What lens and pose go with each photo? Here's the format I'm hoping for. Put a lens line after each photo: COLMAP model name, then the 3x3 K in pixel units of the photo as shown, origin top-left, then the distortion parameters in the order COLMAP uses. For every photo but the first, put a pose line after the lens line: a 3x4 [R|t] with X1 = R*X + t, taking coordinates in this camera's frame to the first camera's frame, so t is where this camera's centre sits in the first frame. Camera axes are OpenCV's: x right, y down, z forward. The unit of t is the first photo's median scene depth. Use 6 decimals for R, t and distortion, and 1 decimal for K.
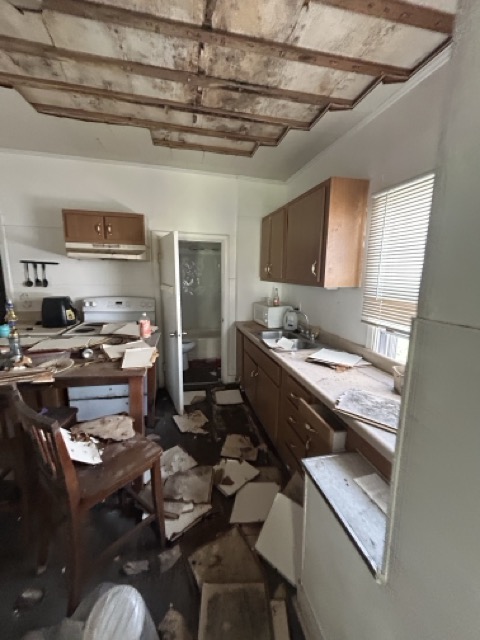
lens RADIAL K [[261.2, 0, 237.6], [0, 261.2, 321.1], [0, 0, 1]] dist [0.000068, 0.000395]
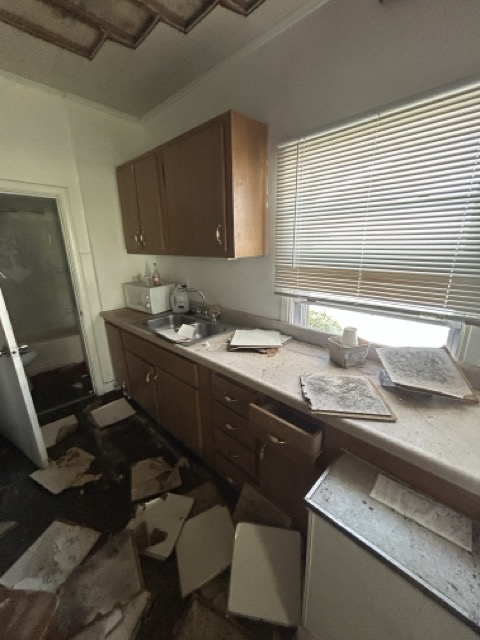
lens RADIAL K [[261.2, 0, 240.3], [0, 261.2, 320.2], [0, 0, 1]] dist [0.000068, 0.000395]
pose [[0.839292, -0.179591, 0.513163, -0.097993], [0.126963, 0.982513, 0.136196, -0.041740], [-0.528649, -0.049155, 0.847416, 0.260376]]
